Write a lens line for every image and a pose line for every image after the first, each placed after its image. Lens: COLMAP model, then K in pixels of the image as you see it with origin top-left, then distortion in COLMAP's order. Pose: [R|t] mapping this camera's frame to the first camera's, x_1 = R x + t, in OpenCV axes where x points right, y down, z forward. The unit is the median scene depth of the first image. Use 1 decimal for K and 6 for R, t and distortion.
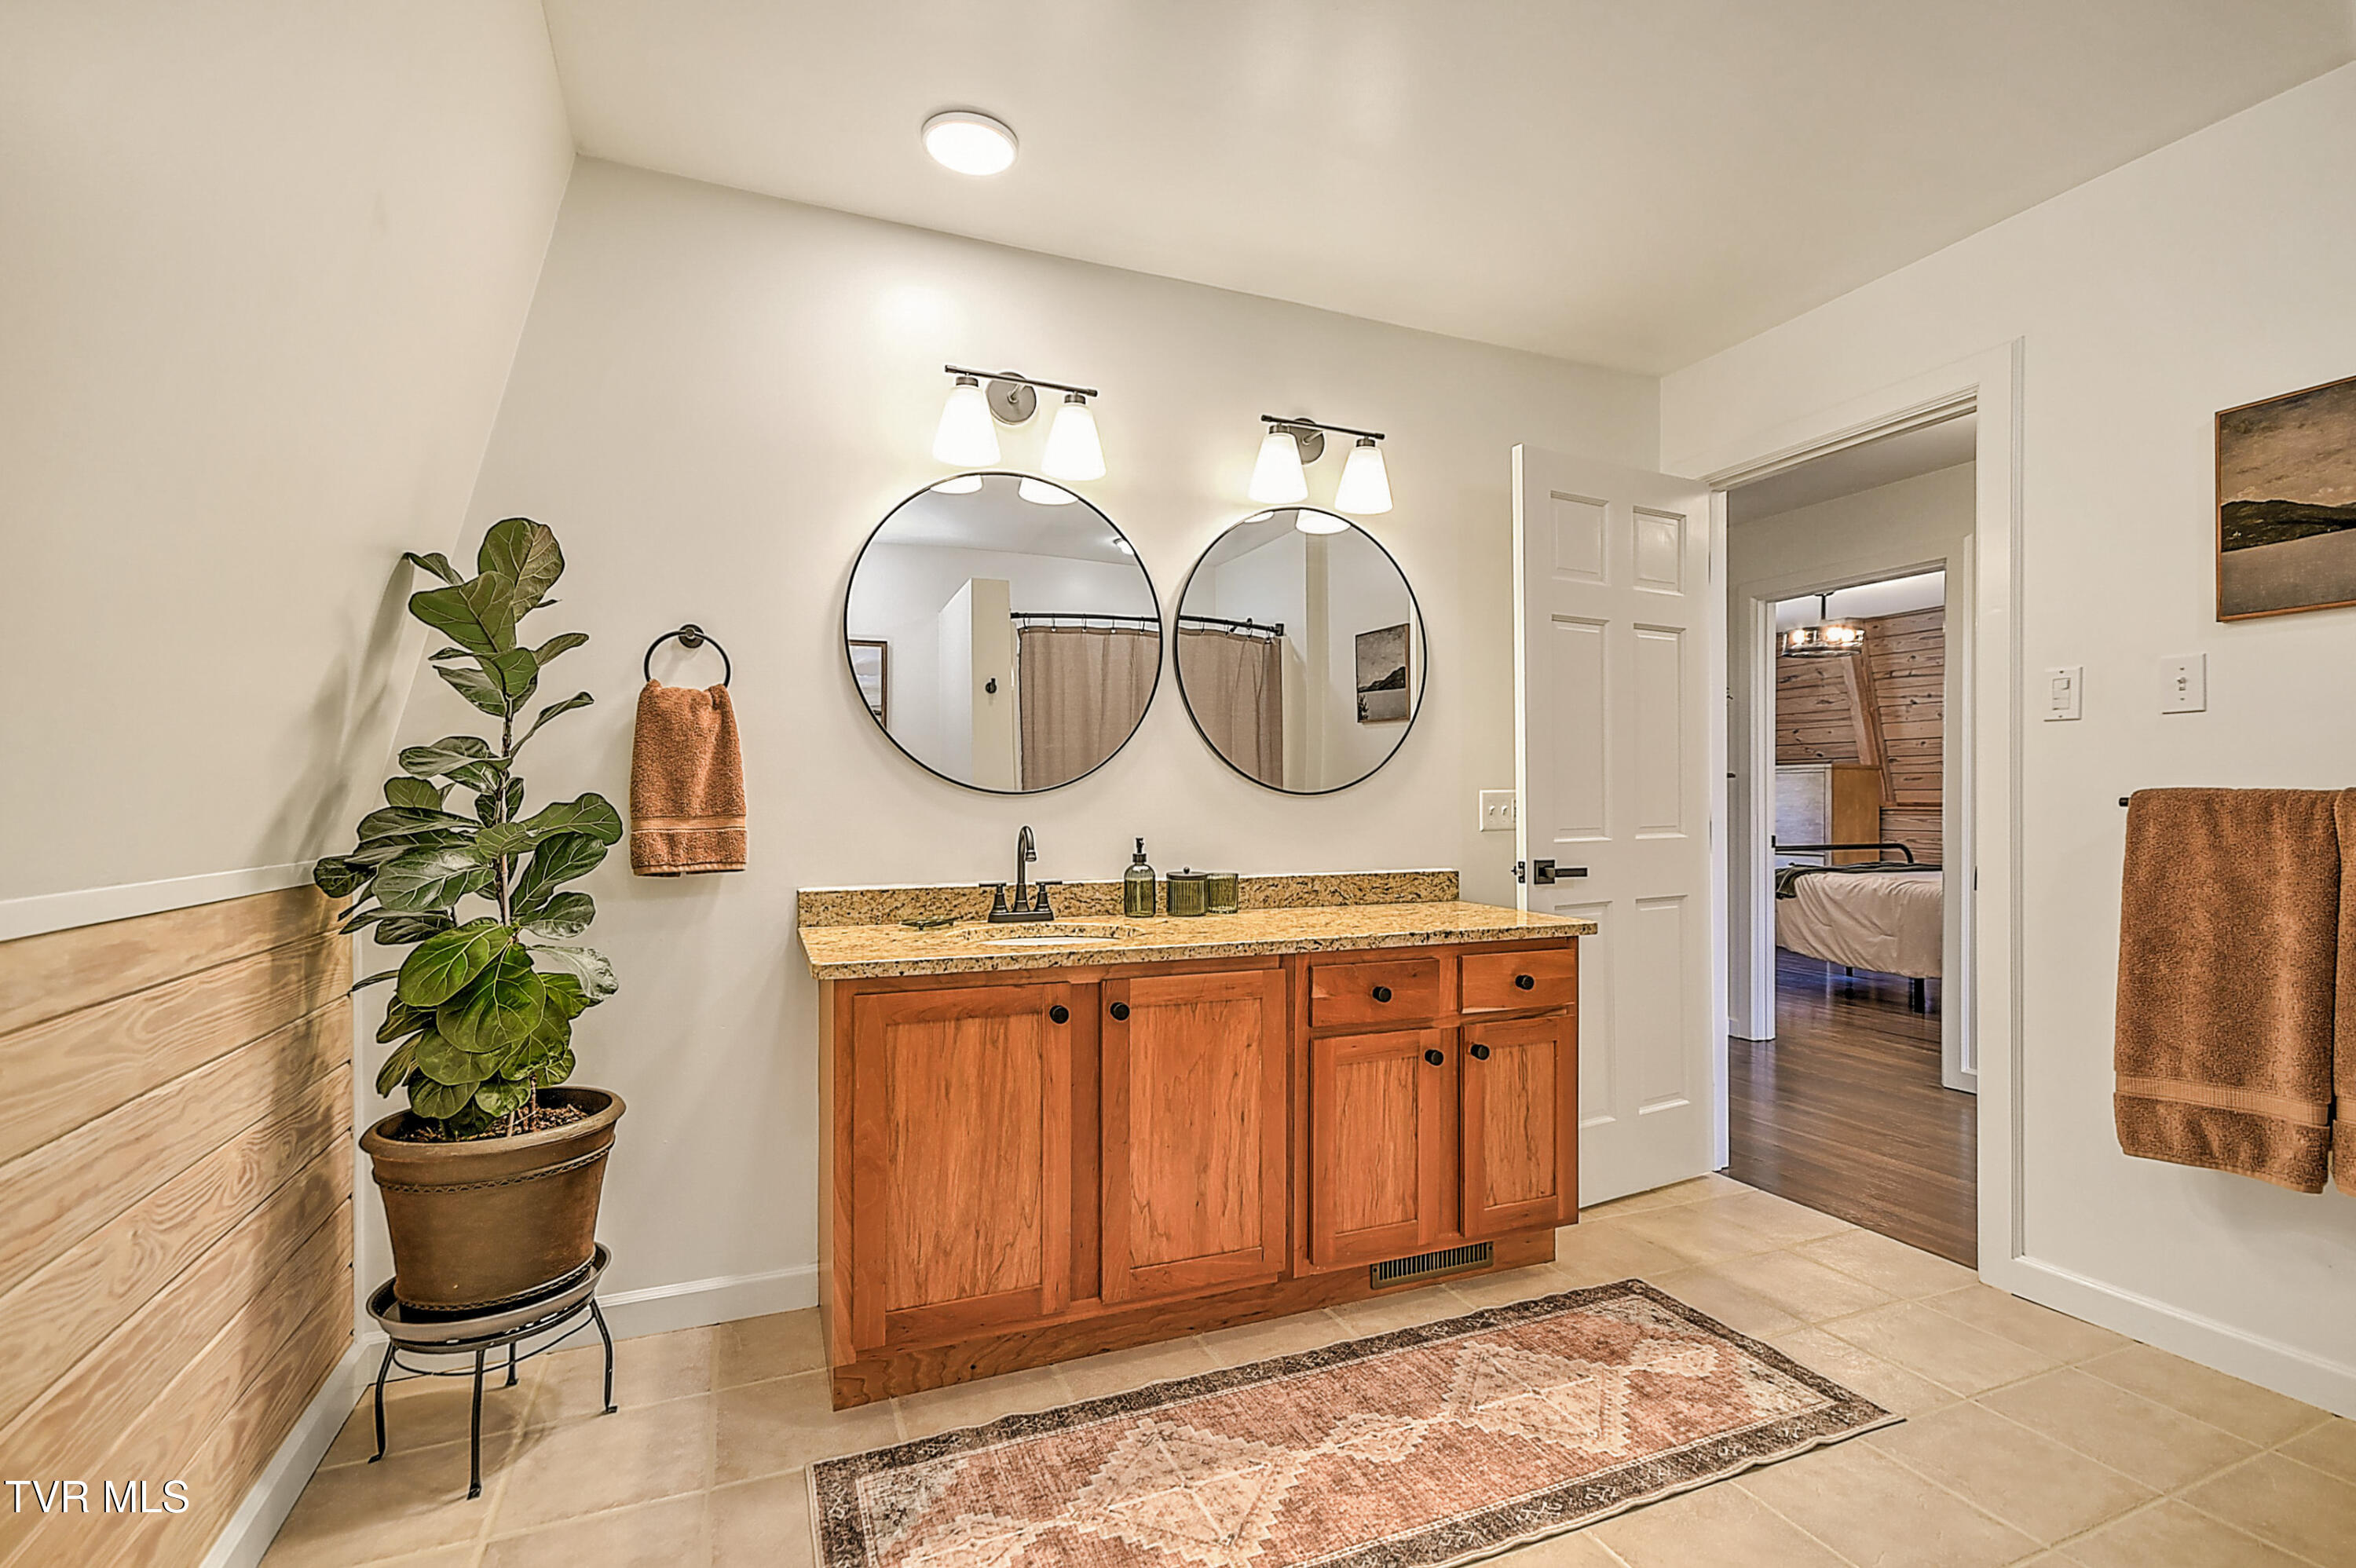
lens RADIAL K [[1062.2, 0, 1177.4], [0, 1062.2, 796.9], [0, 0, 1]] dist [0.001072, 0.000042]
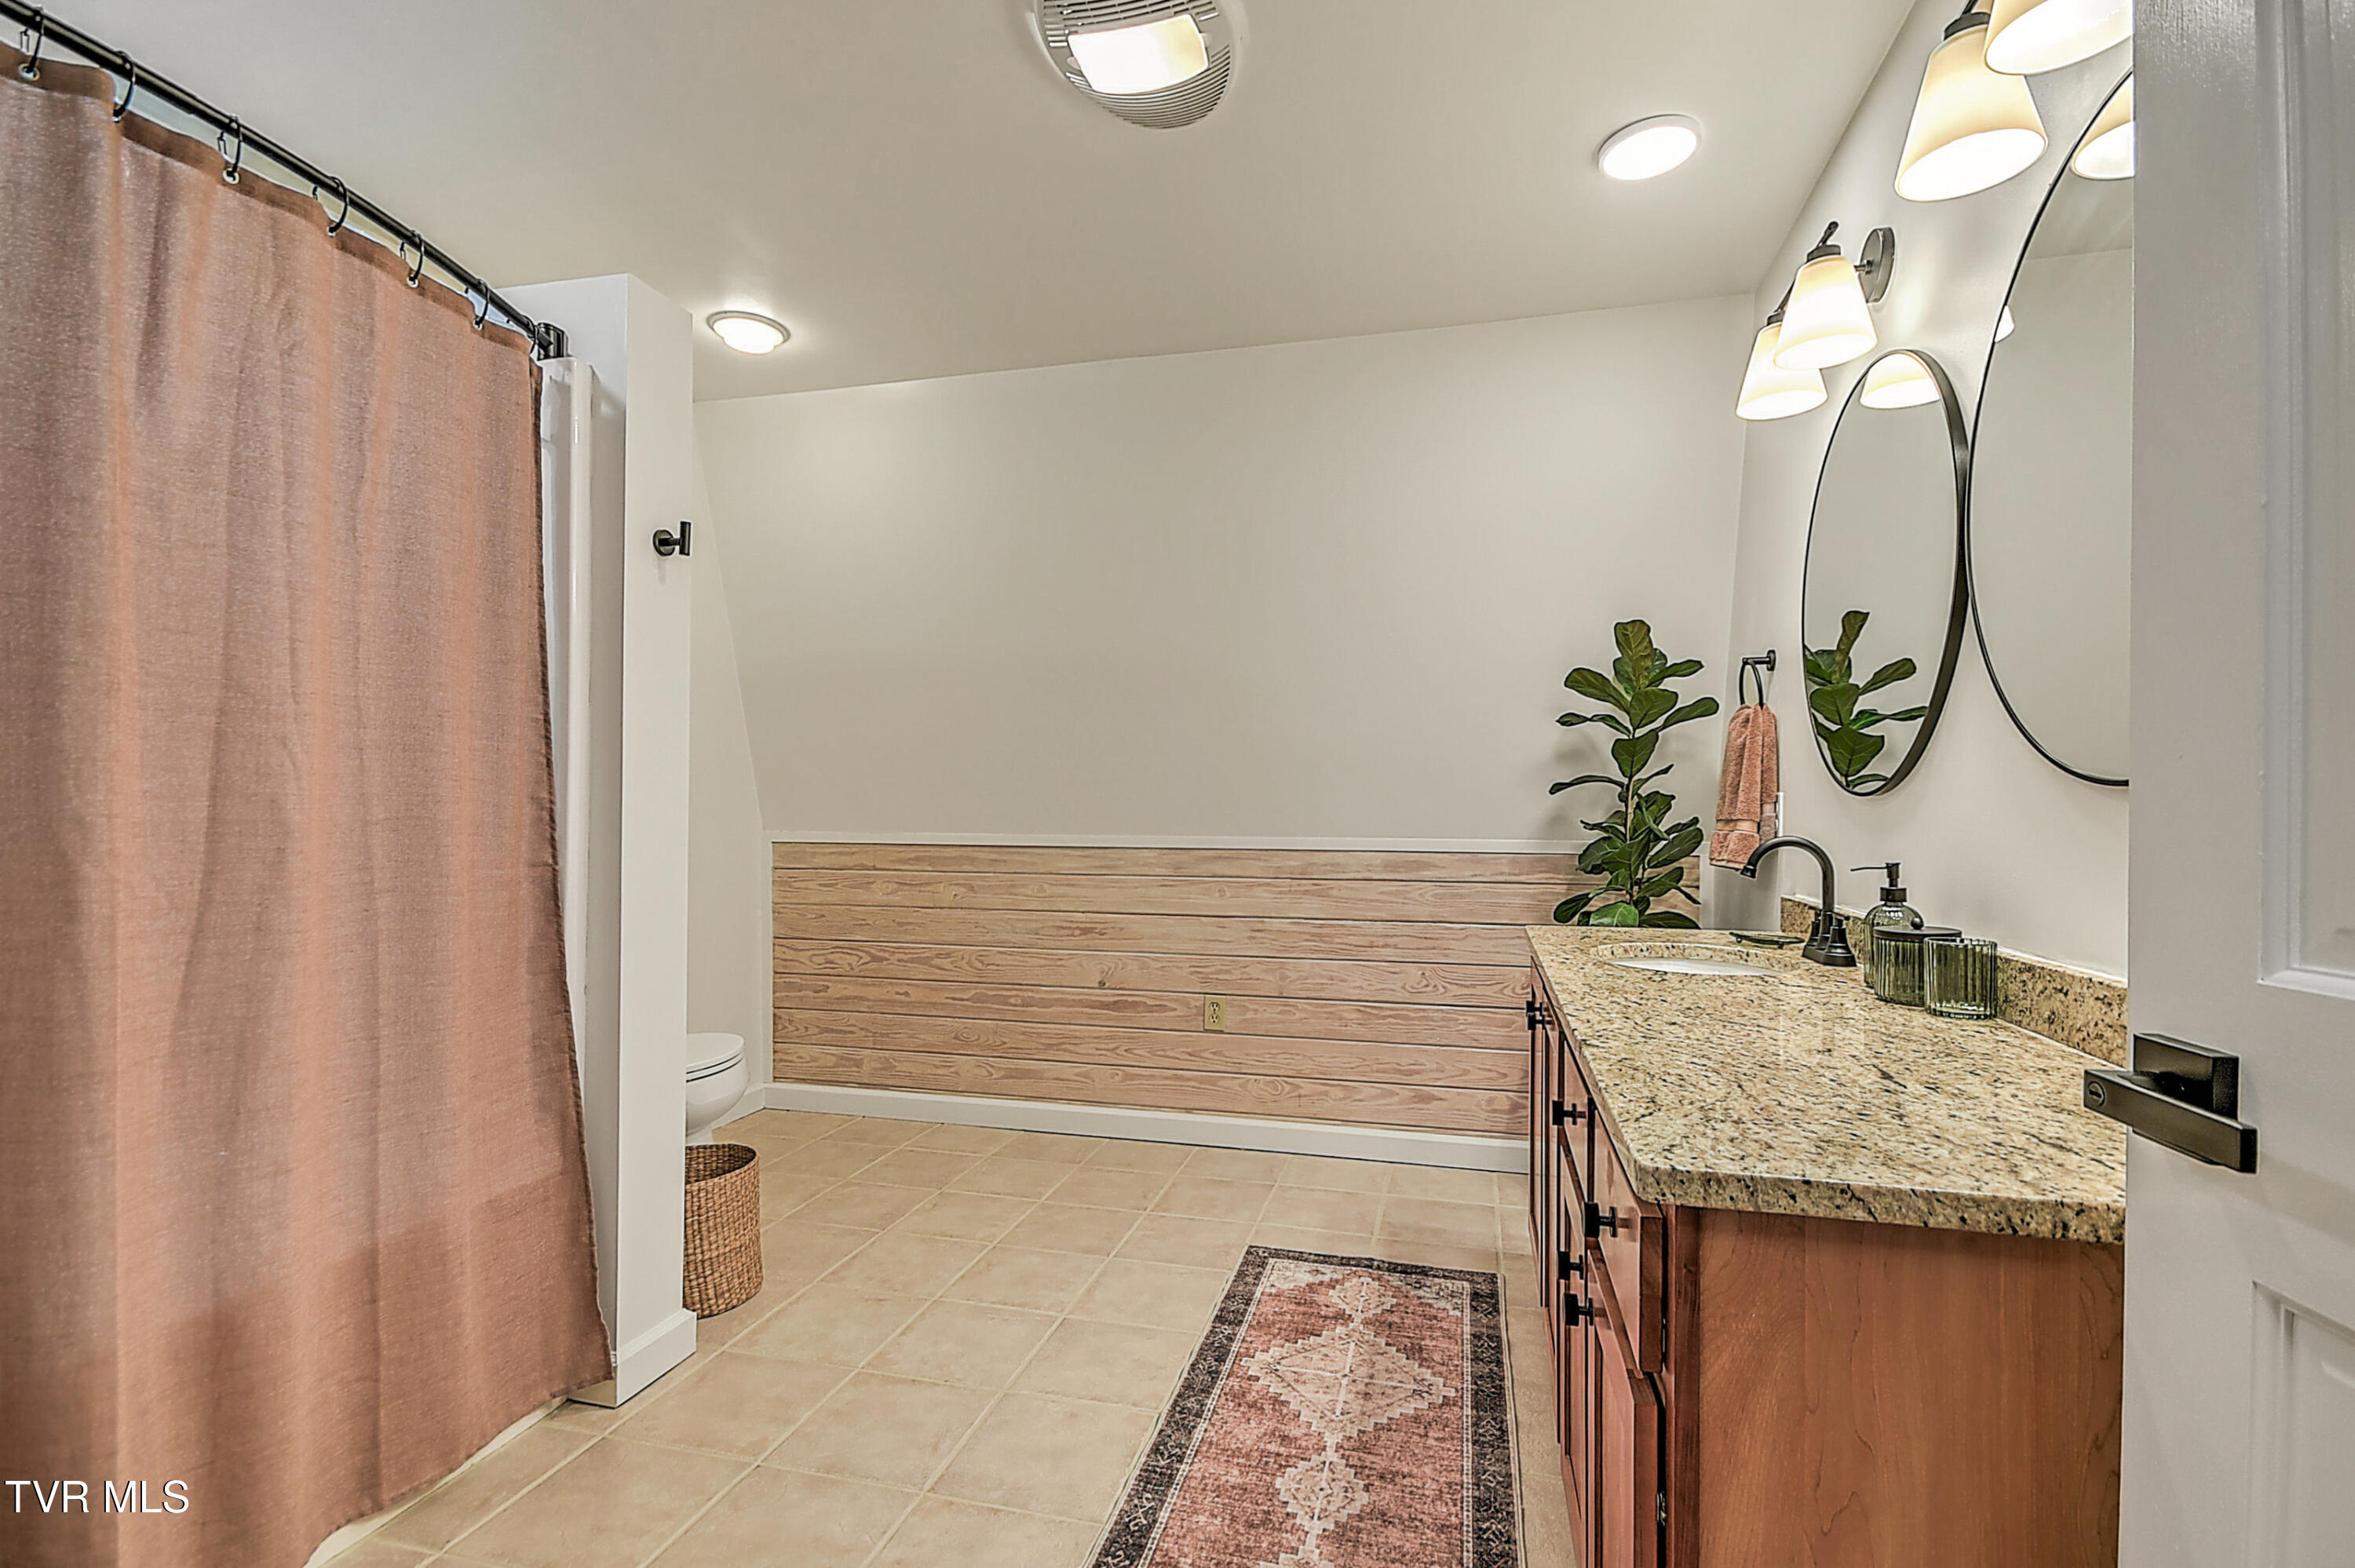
lens RADIAL K [[1061.7, 0, 1180.0], [0, 1061.7, 800.7], [0, 0, 1]] dist [0.001072, 0.000042]
pose [[-0.611828, -0.007440, -0.790956, 1.013924], [0.003430, 0.999921, -0.012059, 0.012690], [0.790983, -0.010091, -0.611754, 1.498199]]
